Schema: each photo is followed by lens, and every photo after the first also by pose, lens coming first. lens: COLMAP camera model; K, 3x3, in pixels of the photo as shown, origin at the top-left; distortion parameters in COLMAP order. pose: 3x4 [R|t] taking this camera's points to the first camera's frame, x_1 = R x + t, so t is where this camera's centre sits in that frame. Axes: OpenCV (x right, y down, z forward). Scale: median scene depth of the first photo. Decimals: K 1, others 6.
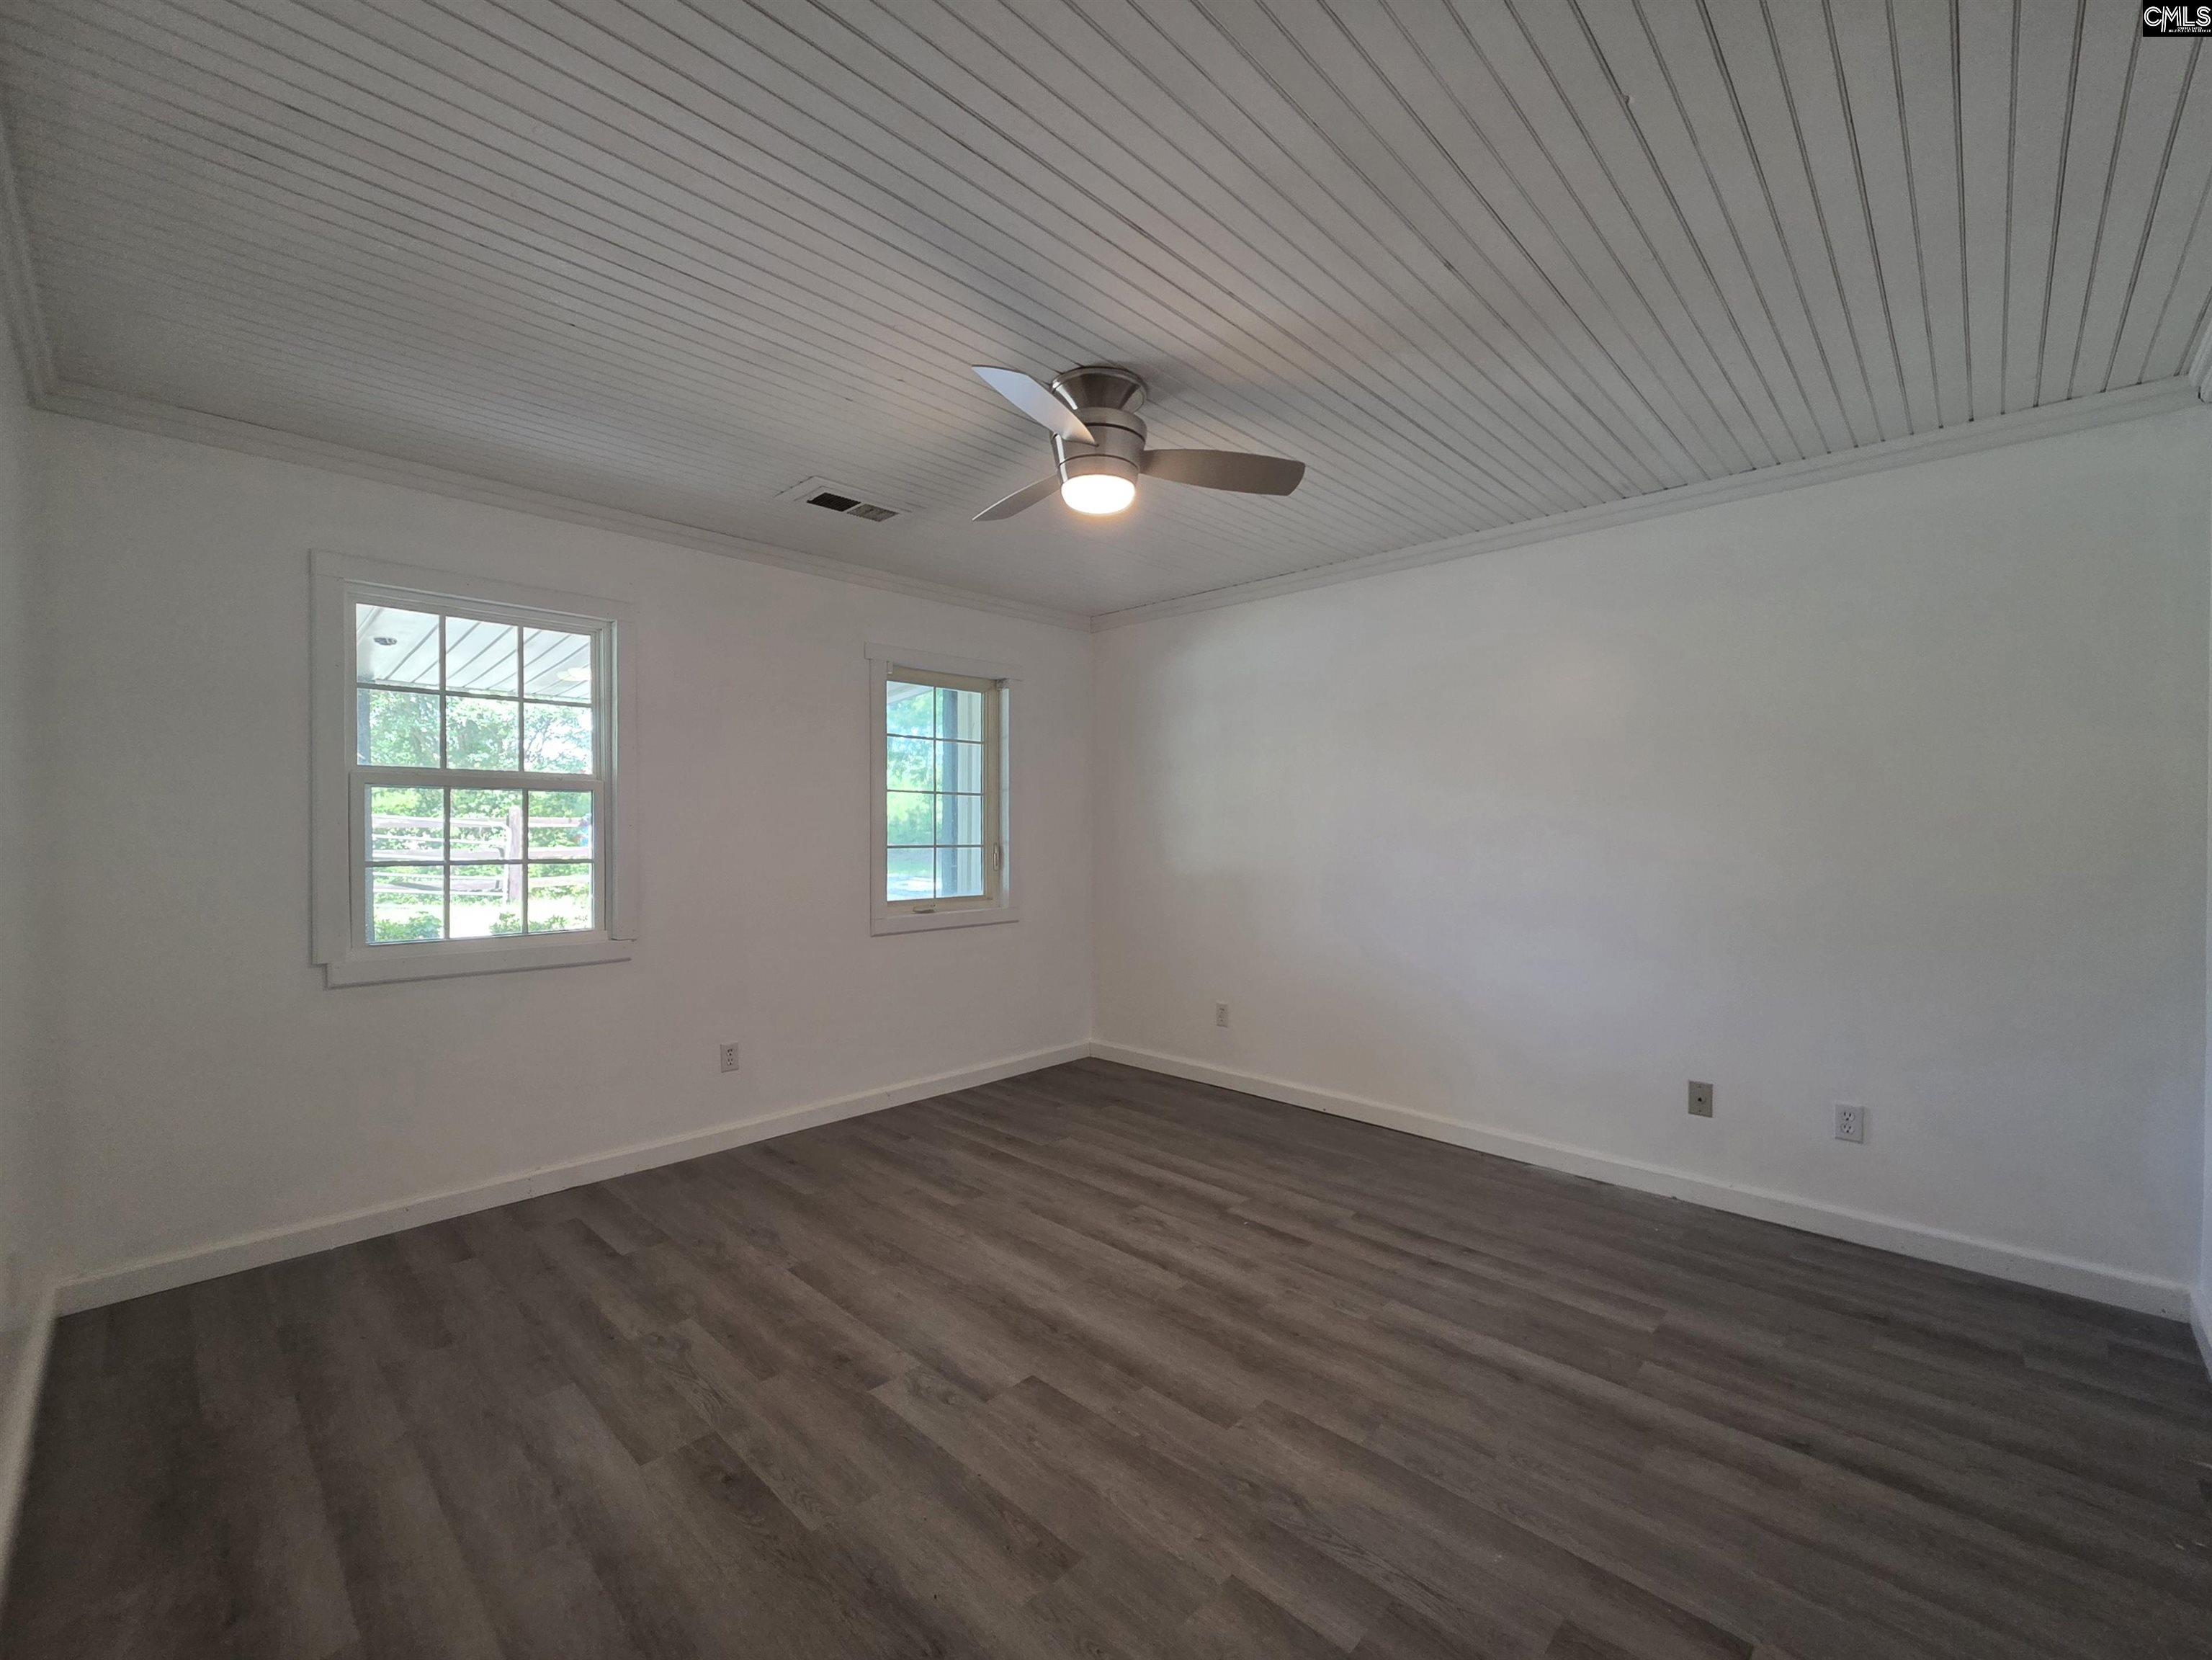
lens RADIAL K [[907.9, 0, 1103.9], [0, 907.9, 840.7], [0, 0, 1]] dist [-0.002654, -0.000229]
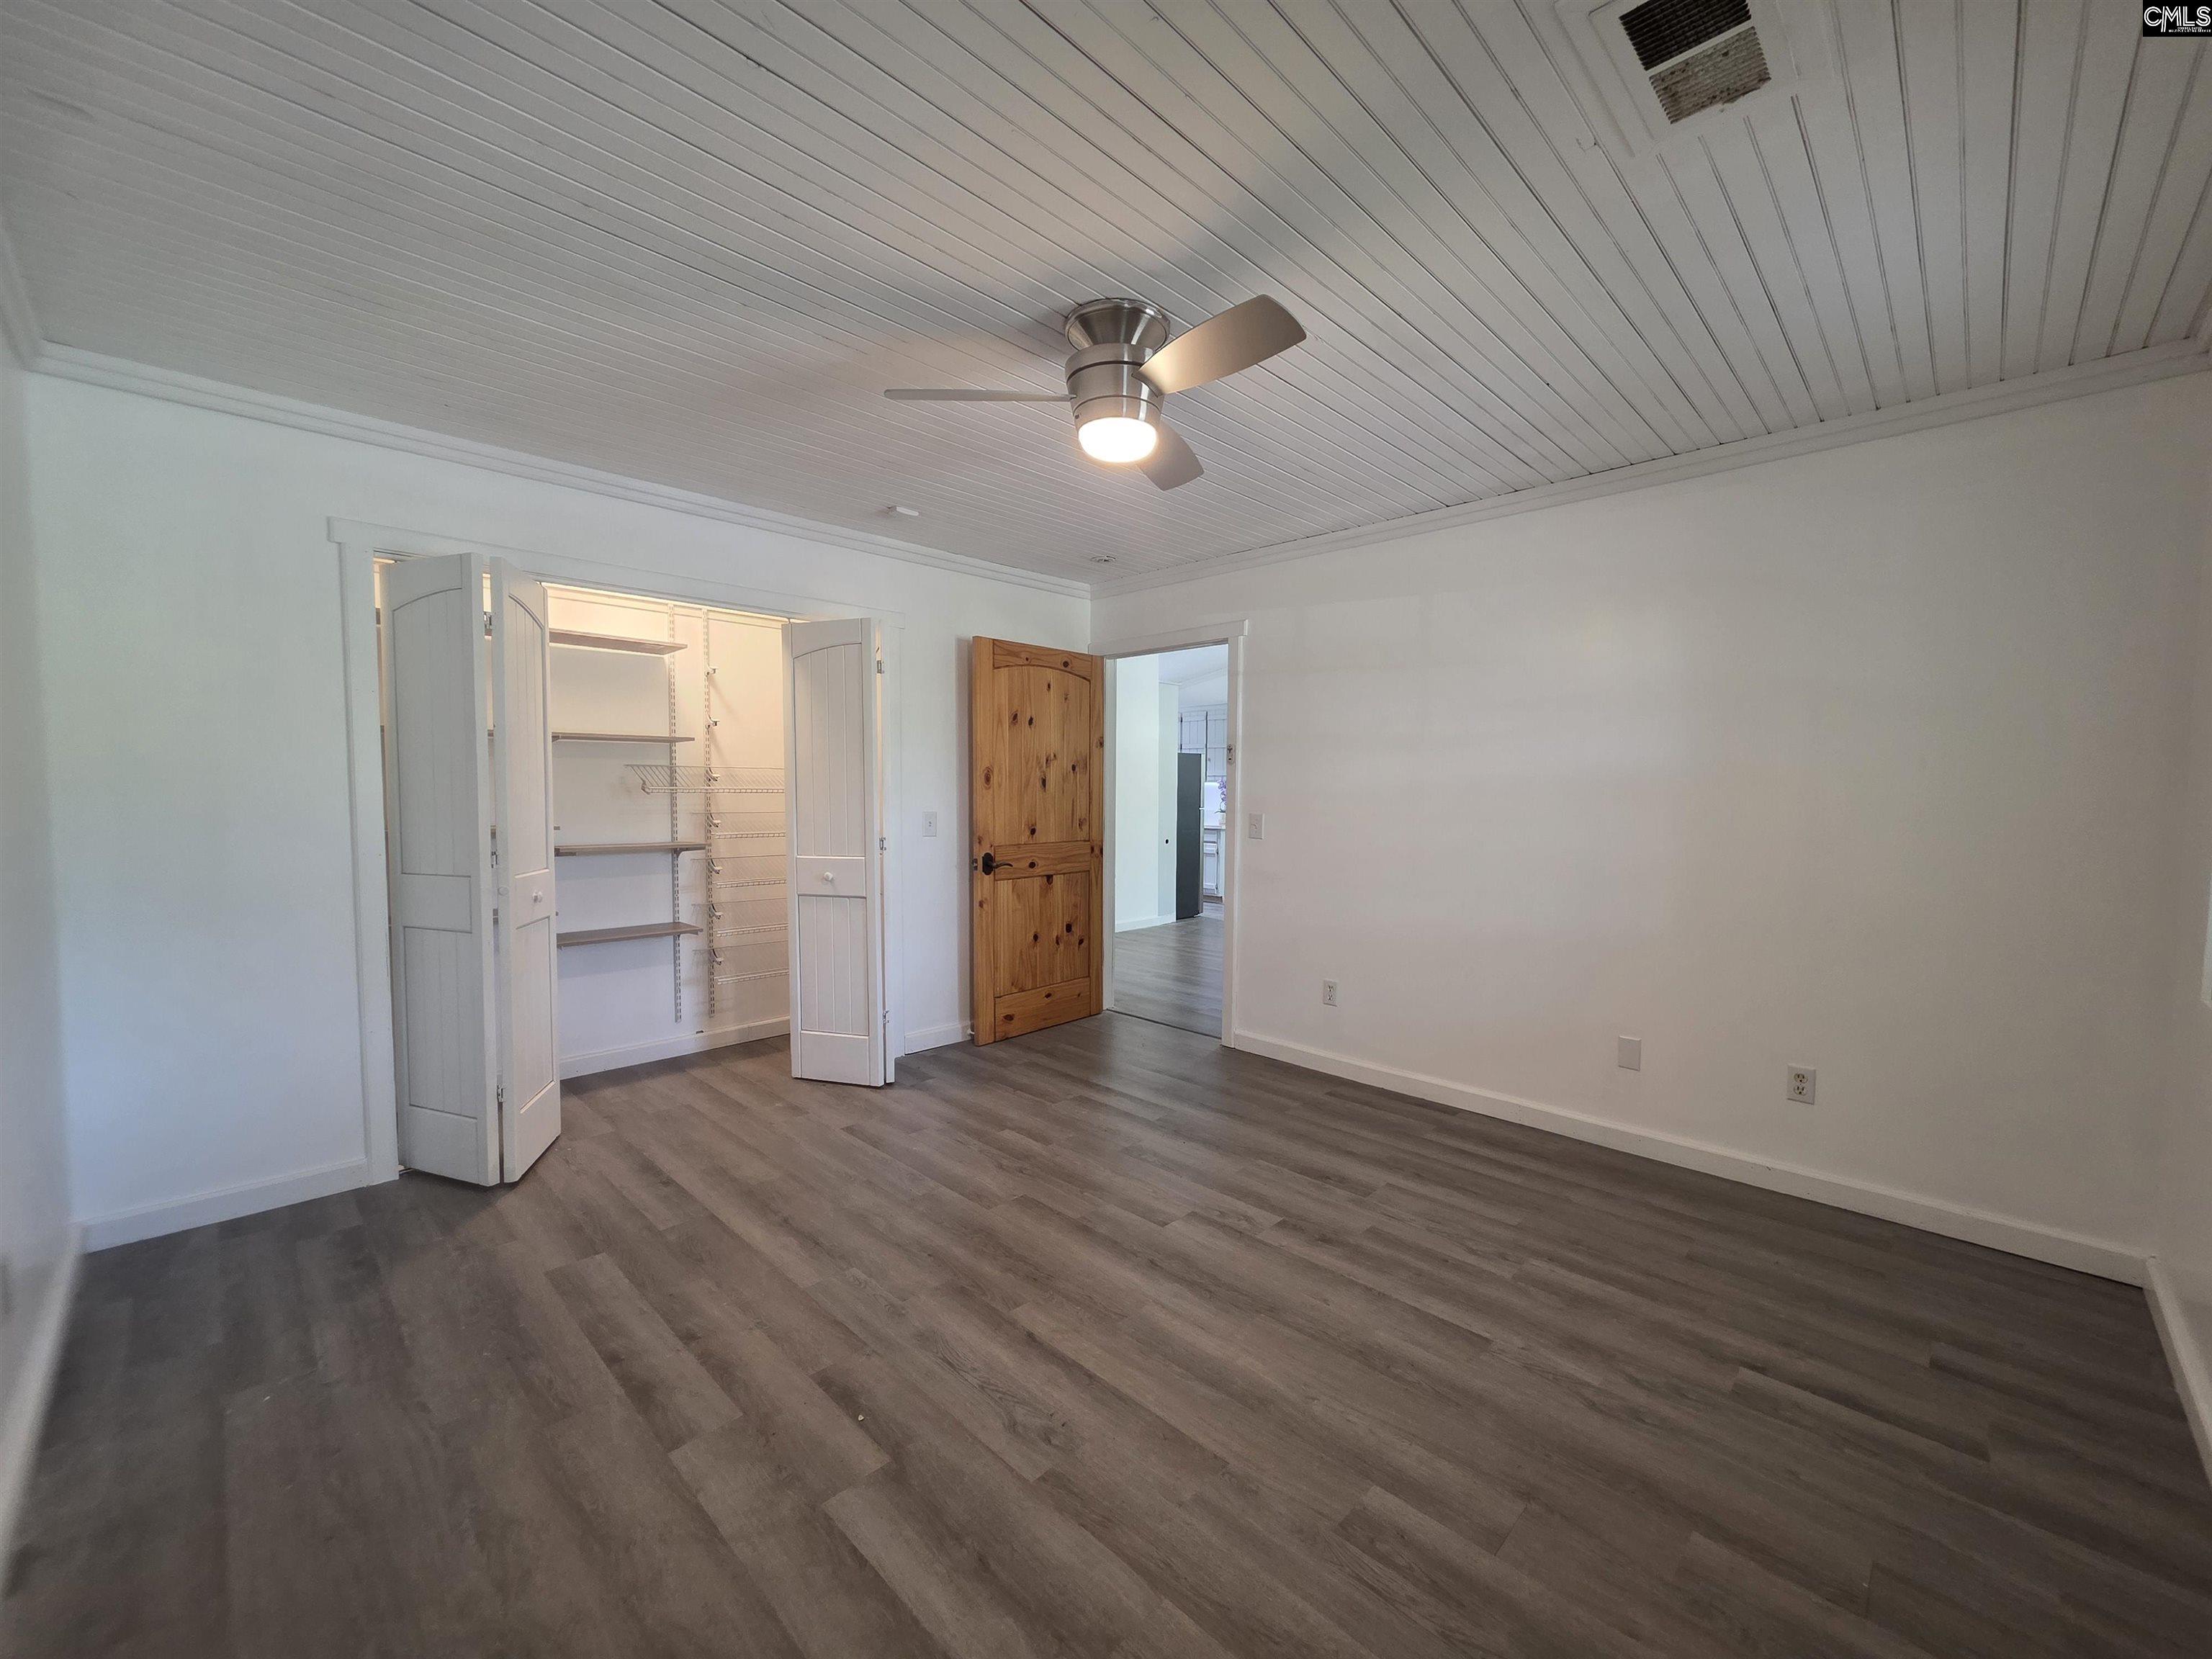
lens RADIAL K [[881.9, 0, 1106.0], [0, 881.9, 829.5], [0, 0, 1]] dist [0.007363, 0.000069]
pose [[-0.999911, -0.007839, 0.010830, -0.007103], [-0.007158, 0.998074, 0.061619, -0.035550], [-0.011292, 0.061536, -0.998041, 1.901643]]
